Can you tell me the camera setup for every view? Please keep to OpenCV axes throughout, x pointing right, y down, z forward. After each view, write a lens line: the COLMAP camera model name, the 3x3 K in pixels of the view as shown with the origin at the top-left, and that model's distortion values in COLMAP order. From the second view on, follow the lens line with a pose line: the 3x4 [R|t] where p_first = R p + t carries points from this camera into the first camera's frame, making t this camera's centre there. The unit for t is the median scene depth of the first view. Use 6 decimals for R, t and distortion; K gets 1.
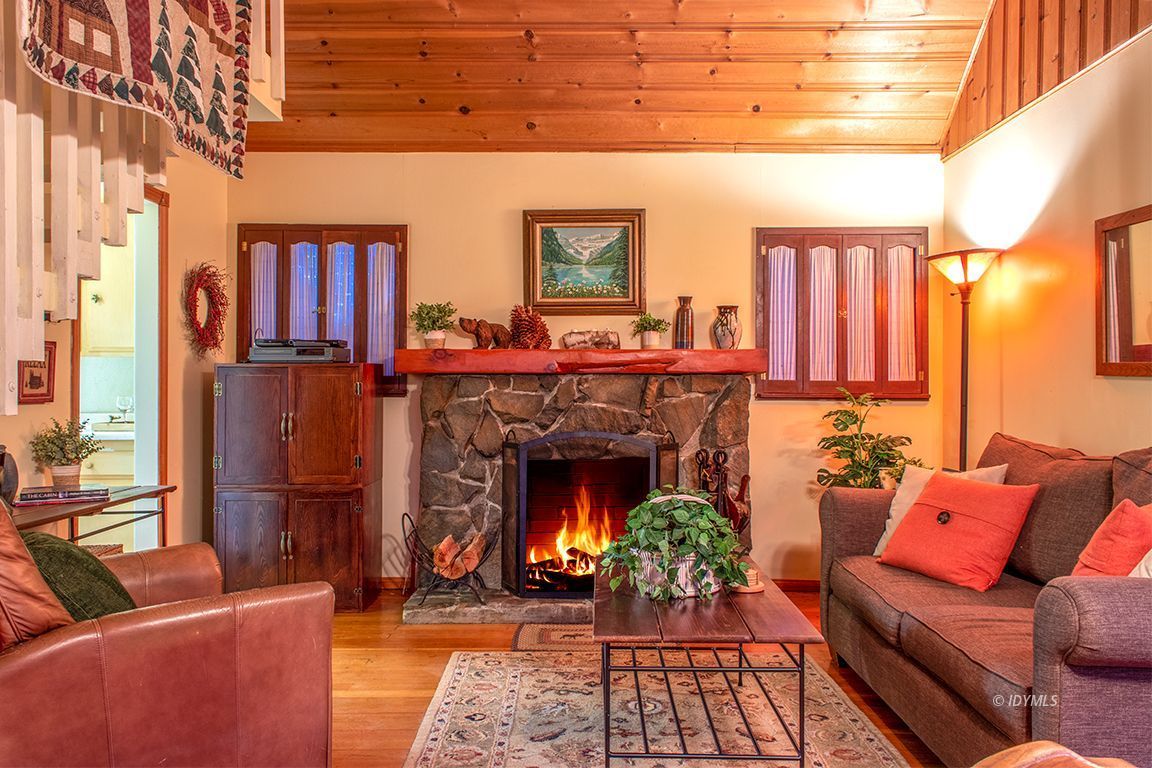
lens RADIAL K [[949.5, 0, 572.0], [0, 949.5, 378.4], [0, 0, 1]] dist [0.015096, -0.015251]
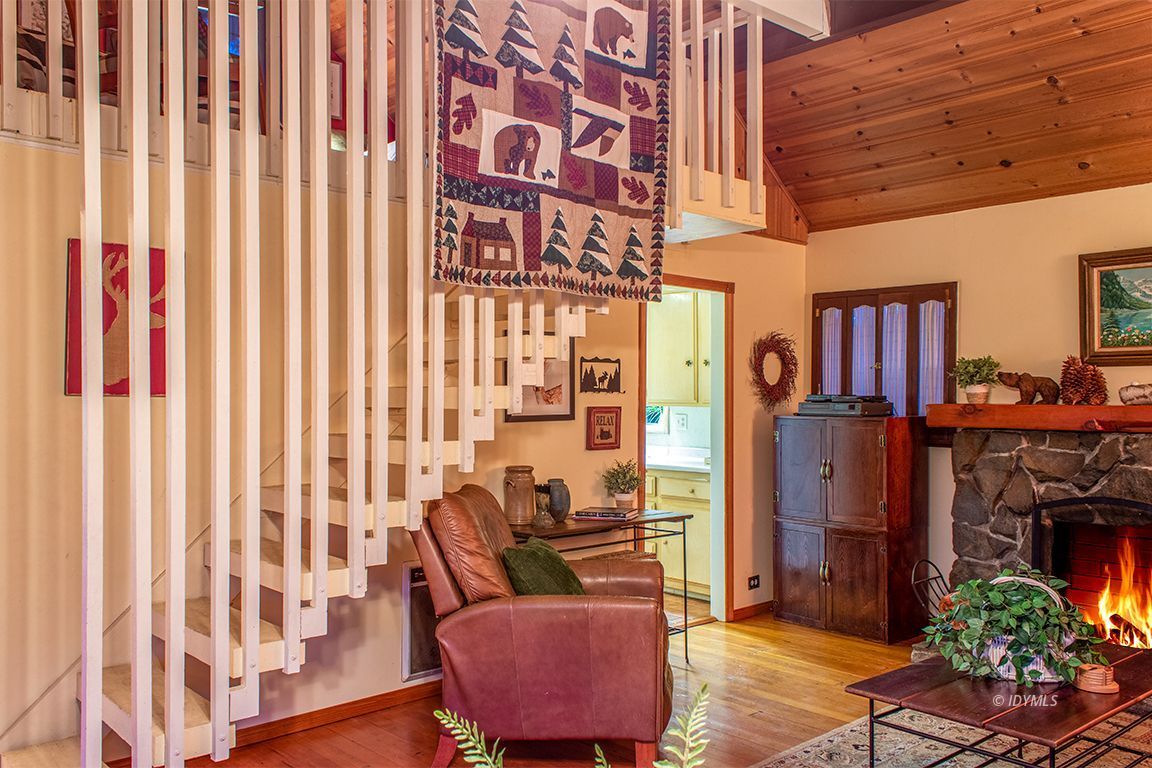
lens RADIAL K [[939.7, 0, 547.3], [0, 939.7, 386.5], [0, 0, 1]] dist [0.034947, -0.002716]
pose [[0.666553, -0.004363, -0.745445, 0.319535], [-0.000711, 0.999979, -0.006488, -0.043146], [0.745457, 0.004855, 0.666536, -0.021786]]
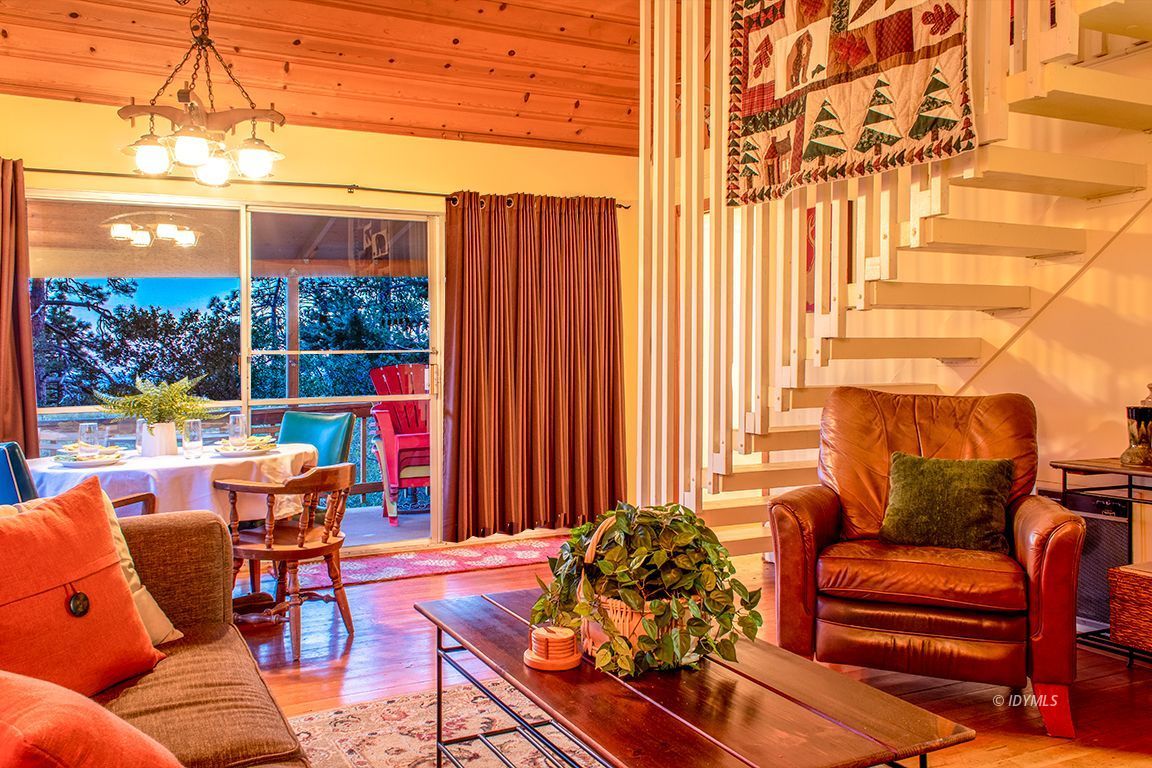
lens RADIAL K [[896.0, 0, 512.3], [0, 896.0, 381.3], [0, 0, 1]] dist [-0.008362, -0.006019]
pose [[-0.902137, 0.020909, -0.430944, 0.298124], [0.011885, 0.999650, 0.023623, 0.008058], [0.431287, 0.016189, -0.902070, 0.937229]]
